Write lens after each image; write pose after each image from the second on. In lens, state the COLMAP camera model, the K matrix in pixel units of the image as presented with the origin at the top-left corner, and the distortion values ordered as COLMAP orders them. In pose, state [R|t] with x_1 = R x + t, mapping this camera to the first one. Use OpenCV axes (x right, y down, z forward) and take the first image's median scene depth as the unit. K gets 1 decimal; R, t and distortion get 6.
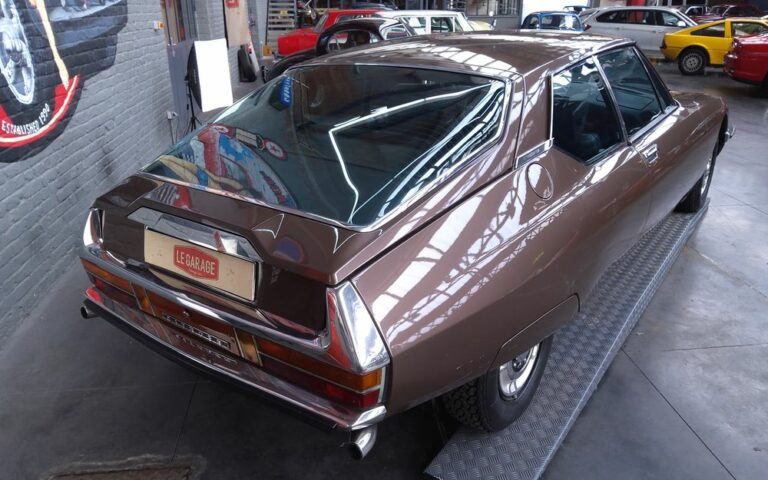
lens RADIAL K [[573.1, 0, 378.5], [0, 573.1, 245.0], [0, 0, 1]] dist [0.055504, -0.099004]
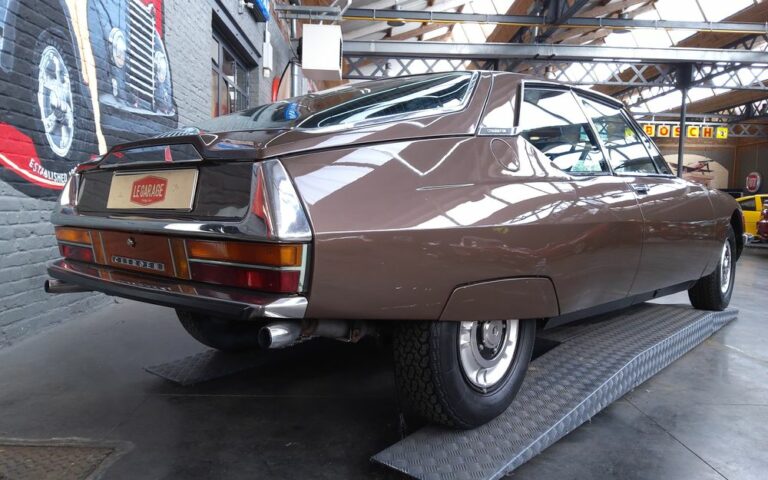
lens RADIAL K [[573.1, 0, 381.7], [0, 573.1, 257.0], [0, 0, 1]] dist [0.055504, -0.099004]
pose [[0.995688, 0.039326, -0.084018, 0.112974], [-0.064002, 0.946834, -0.315292, 0.275159], [0.067152, 0.319310, 0.945268, 0.070121]]
